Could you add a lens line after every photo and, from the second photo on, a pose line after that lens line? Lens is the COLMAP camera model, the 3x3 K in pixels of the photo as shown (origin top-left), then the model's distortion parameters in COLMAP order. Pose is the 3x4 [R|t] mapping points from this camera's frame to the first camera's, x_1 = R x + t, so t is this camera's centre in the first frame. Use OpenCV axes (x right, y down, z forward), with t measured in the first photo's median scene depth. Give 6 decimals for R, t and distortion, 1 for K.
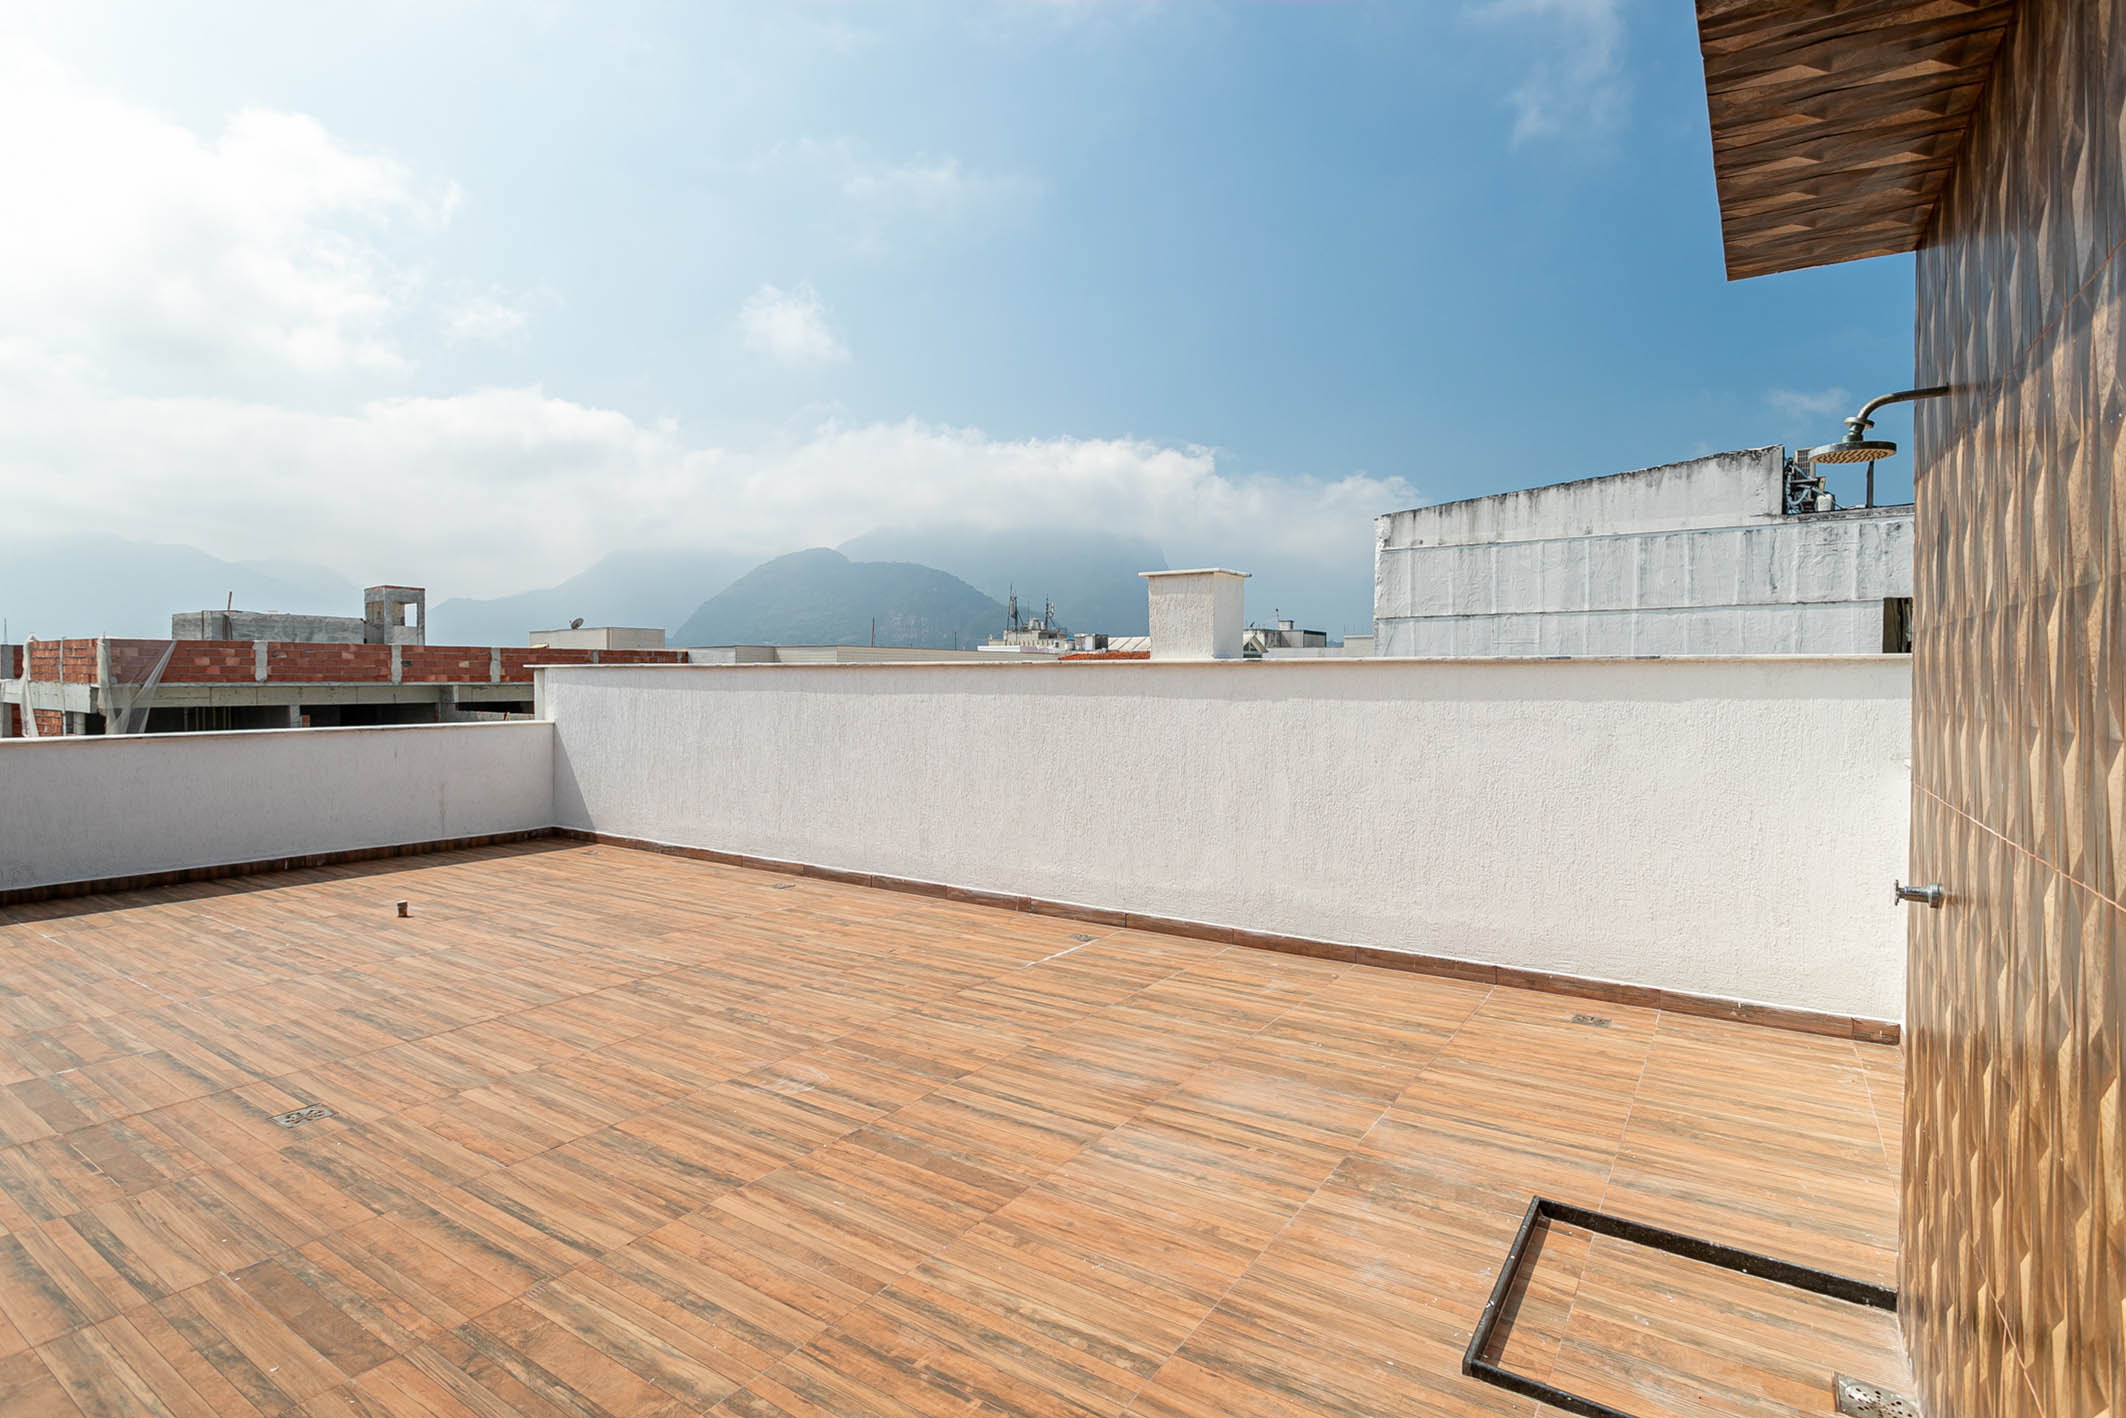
lens RADIAL K [[1094.4, 0, 1067.3], [0, 1094.4, 699.6], [0, 0, 1]] dist [-0.003840, -0.000784]
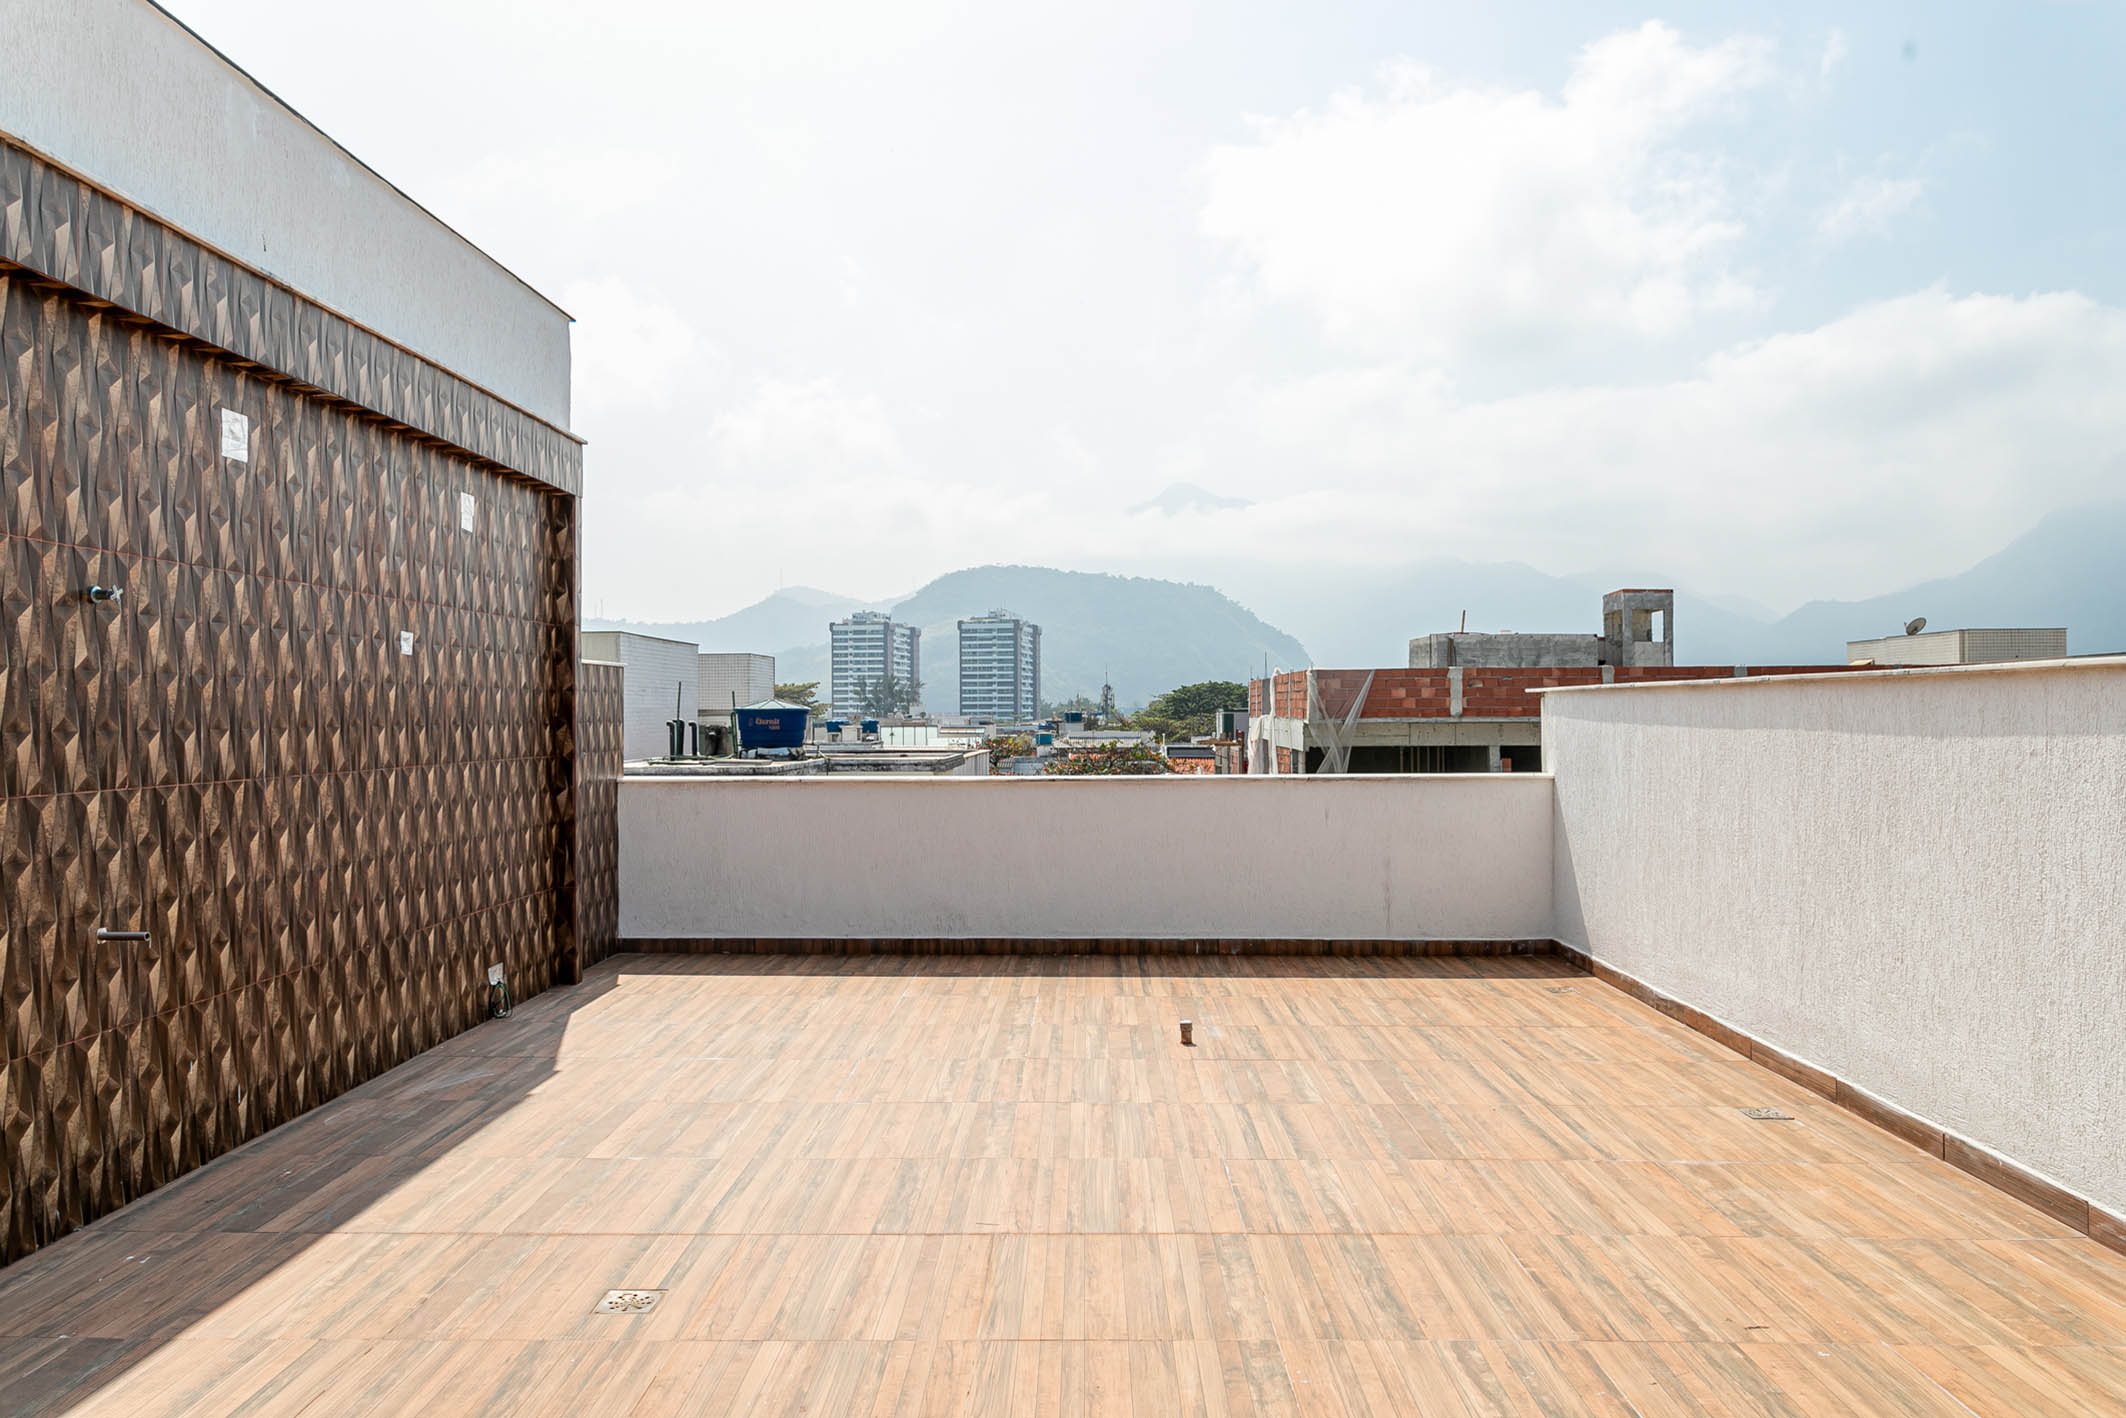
lens RADIAL K [[1509.8, 0, 1063.0], [0, 1509.8, 709.0], [0, 0, 1]] dist [-0.001553, 0.000503]
pose [[0.531555, -0.007258, -0.846993, 0.113638], [-0.011380, 0.999812, -0.015710, -0.001616], [0.846948, 0.017990, 0.531372, 0.250205]]
